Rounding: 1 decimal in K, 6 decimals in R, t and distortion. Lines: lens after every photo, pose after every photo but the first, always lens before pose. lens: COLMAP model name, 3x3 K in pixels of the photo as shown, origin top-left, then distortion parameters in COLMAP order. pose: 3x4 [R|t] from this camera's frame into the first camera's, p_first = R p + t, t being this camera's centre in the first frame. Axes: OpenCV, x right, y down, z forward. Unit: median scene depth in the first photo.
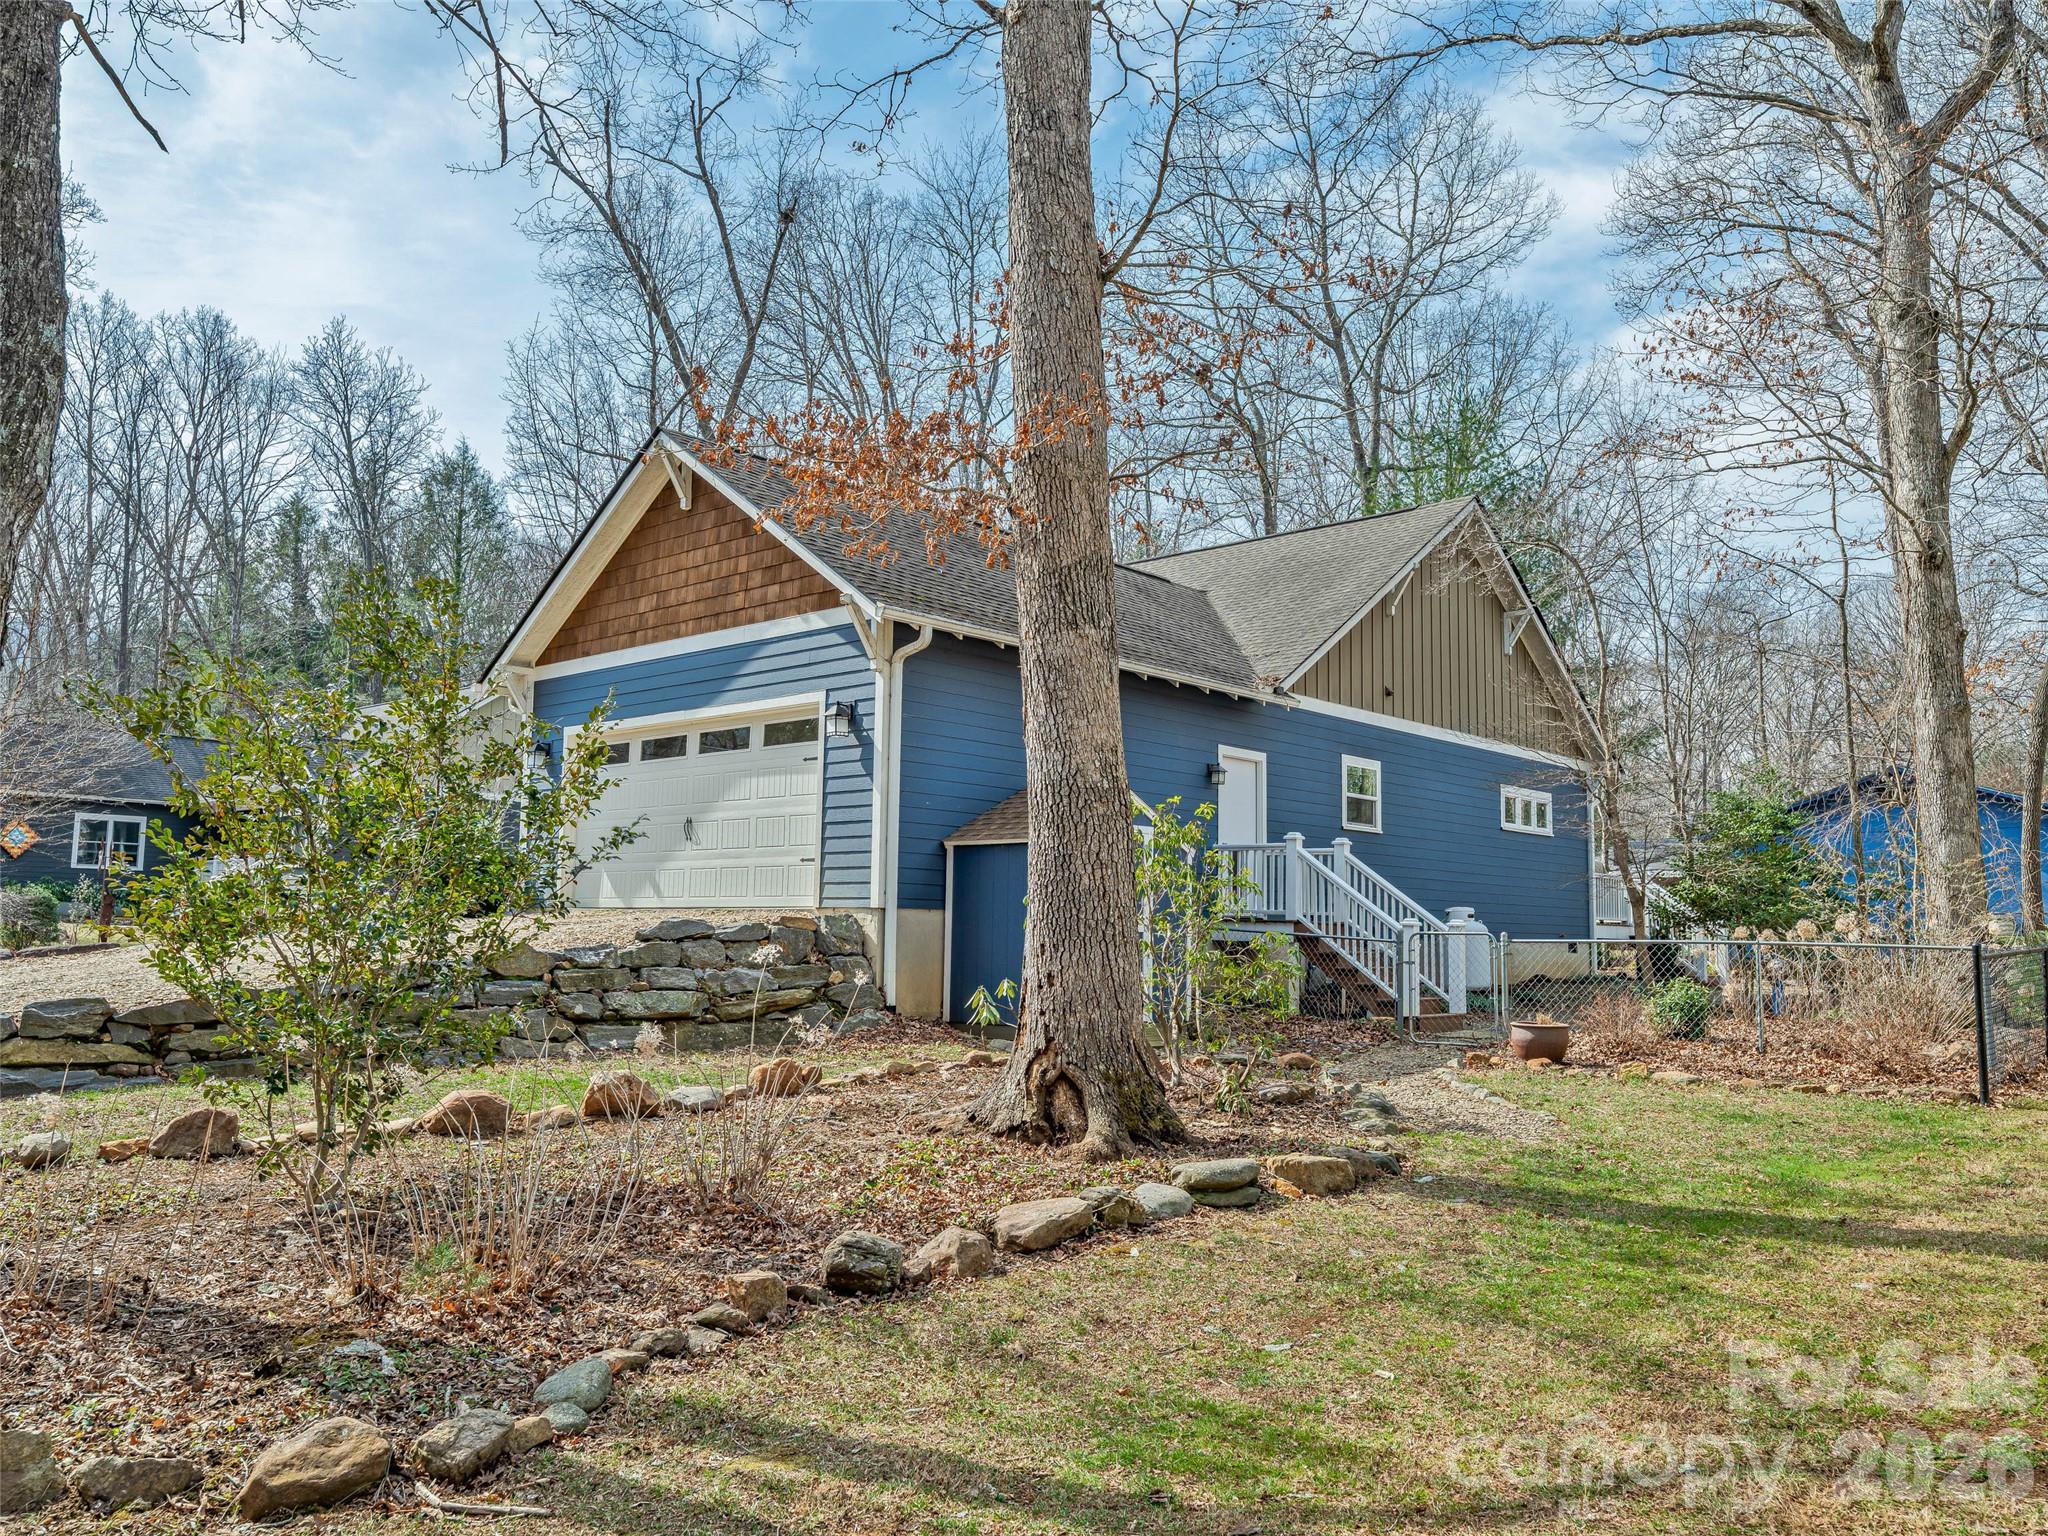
lens RADIAL K [[1506.0, 0, 1024.0], [0, 1506.0, 768.0], [0, 0, 1]] dist [-0.001591, -0.000932]
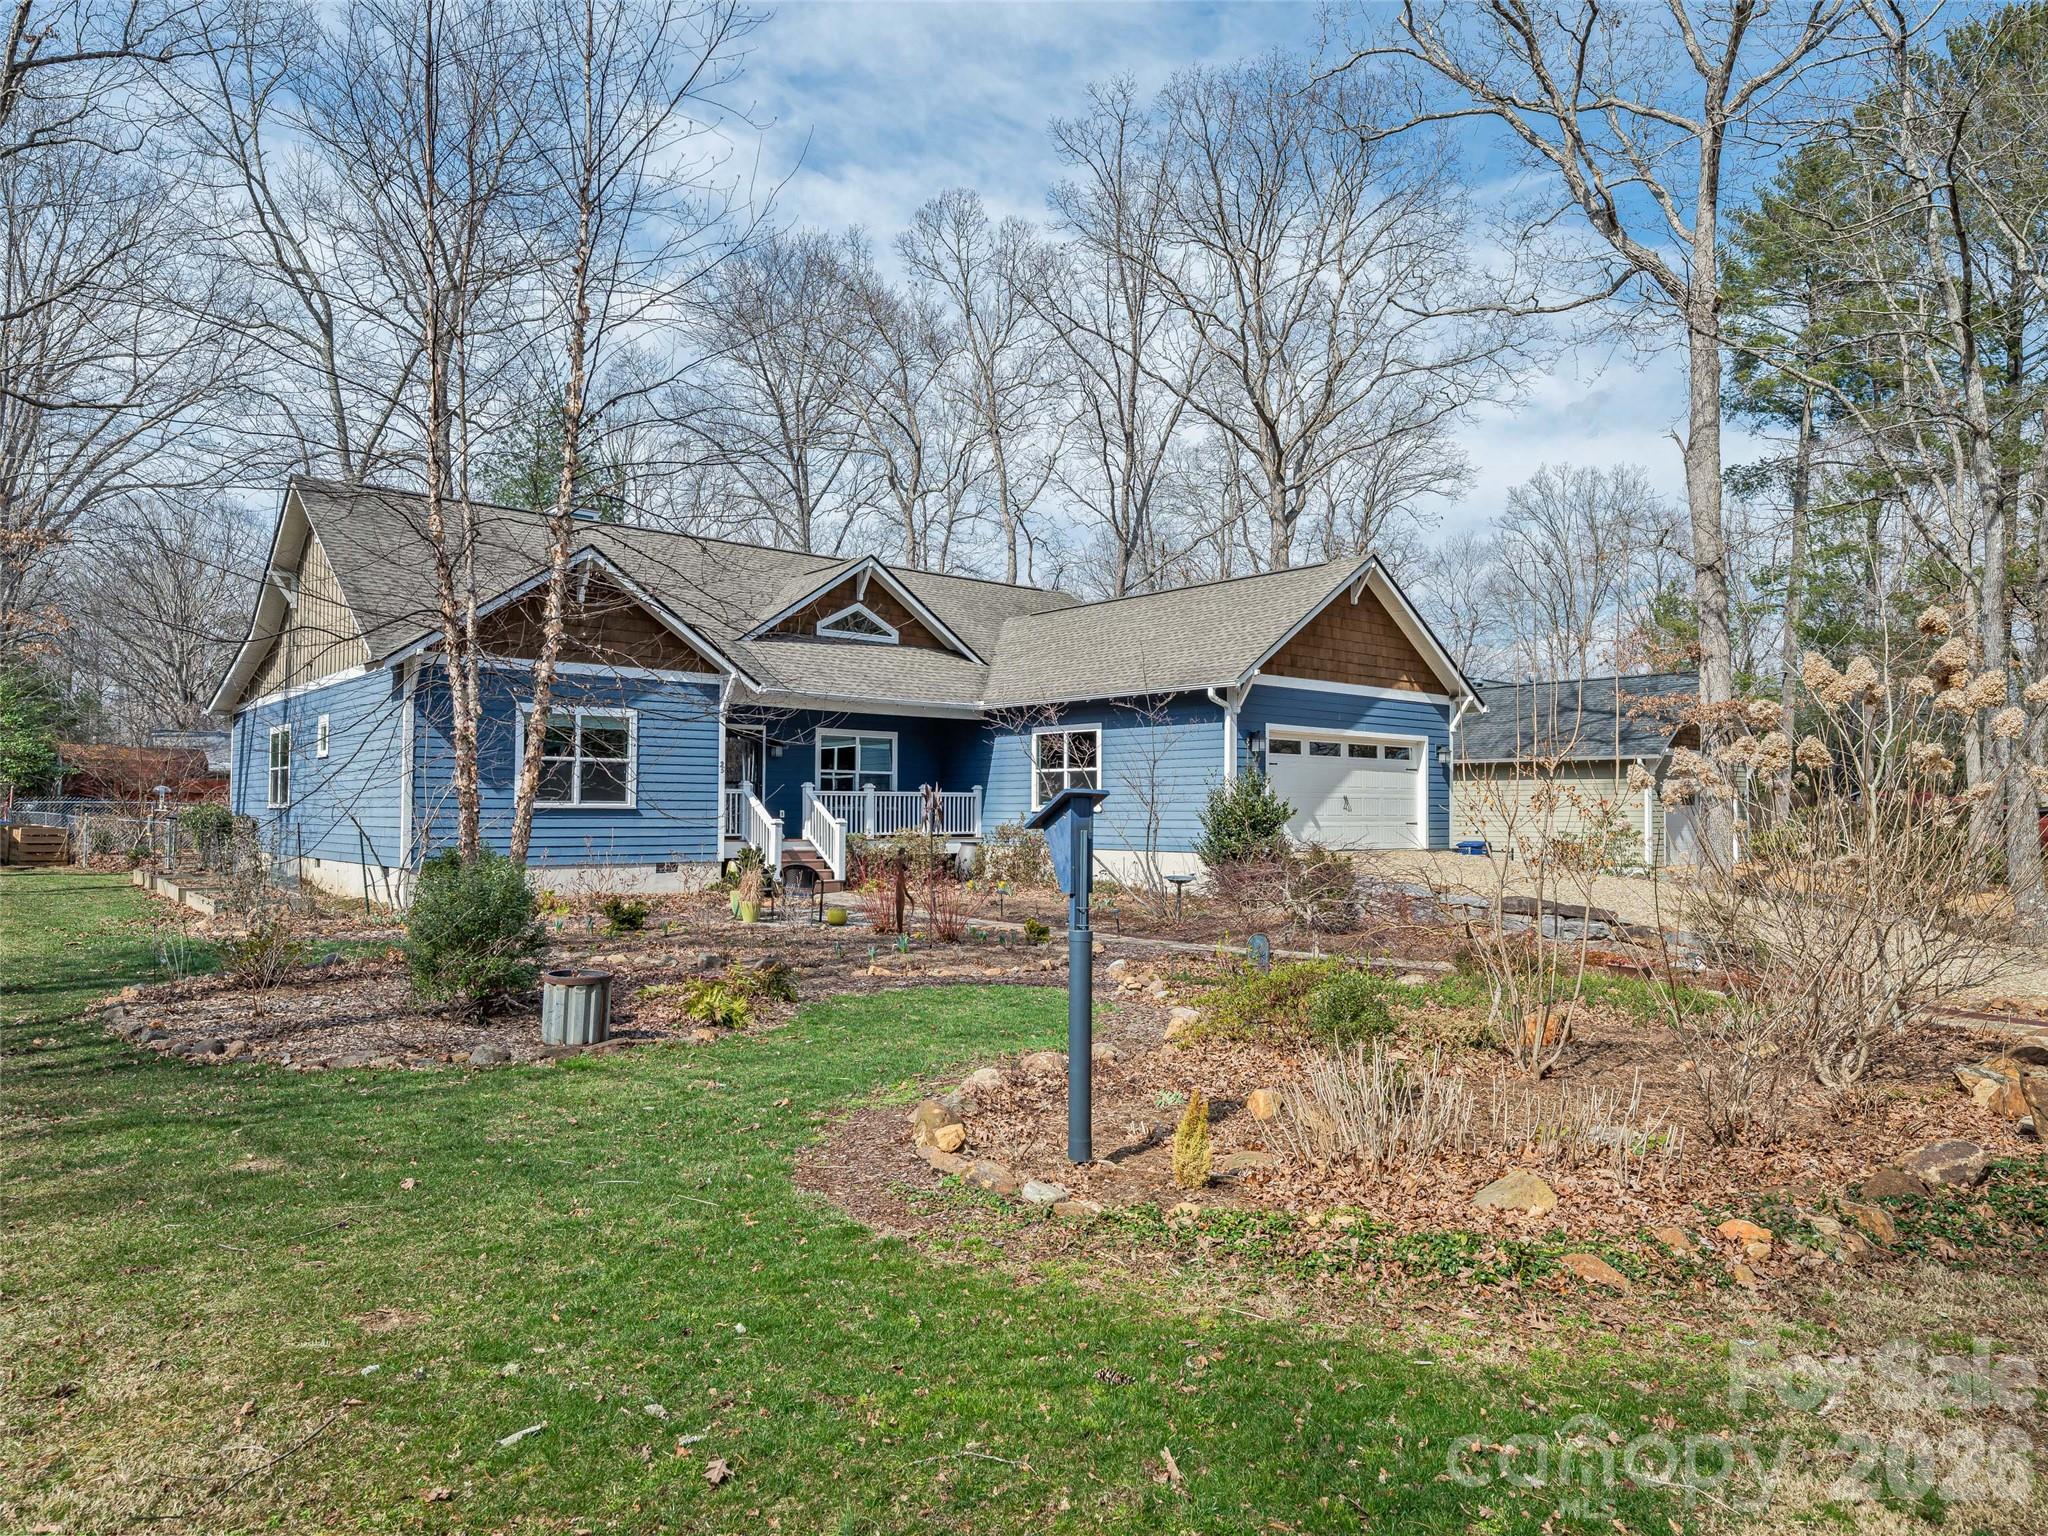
lens RADIAL K [[1301.8, 0, 1024.0], [0, 1301.8, 768.0], [0, 0, 1]] dist [-0.001917, -0.000104]
pose [[0.130952, 0.021902, 0.991147, -1.640969], [-0.107569, 0.994167, -0.007756, 0.051050], [-0.985536, -0.105601, 0.132545, 1.134109]]
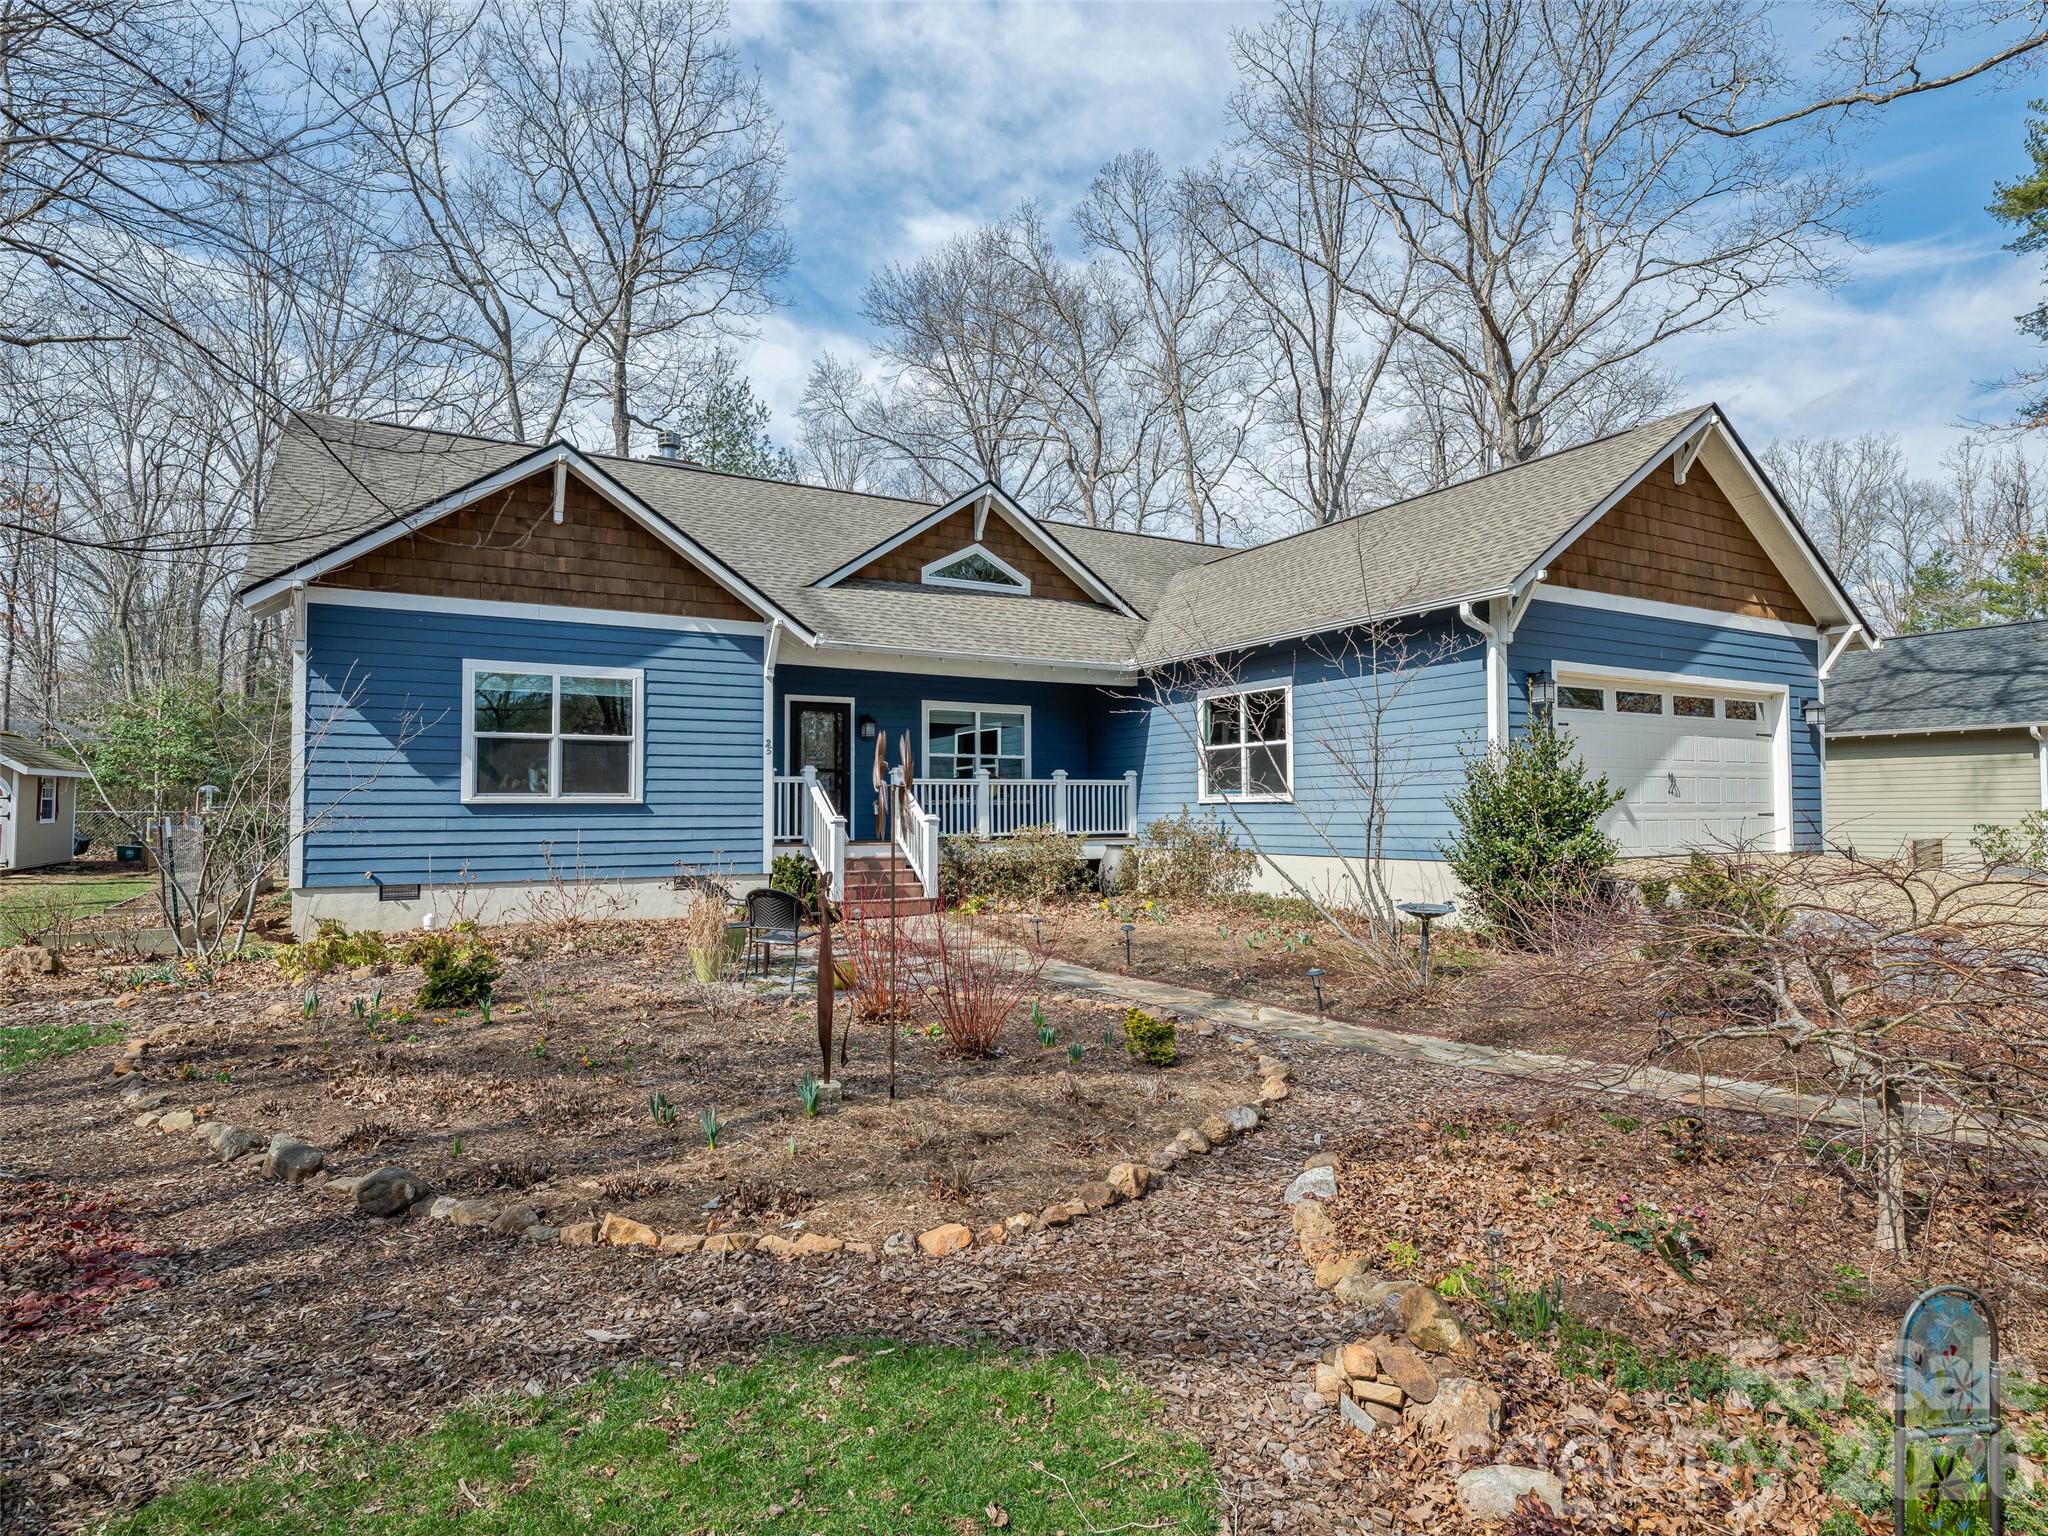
lens RADIAL K [[1101.1, 0, 1024.0], [0, 1101.1, 768.0], [0, 0, 1]] dist [-0.003766, -0.001199]
pose [[0.318528, 0.023799, 0.947615, -1.101744], [-0.091160, 0.995820, 0.005633, 0.066524], [-0.943520, -0.088179, 0.319366, 1.160989]]
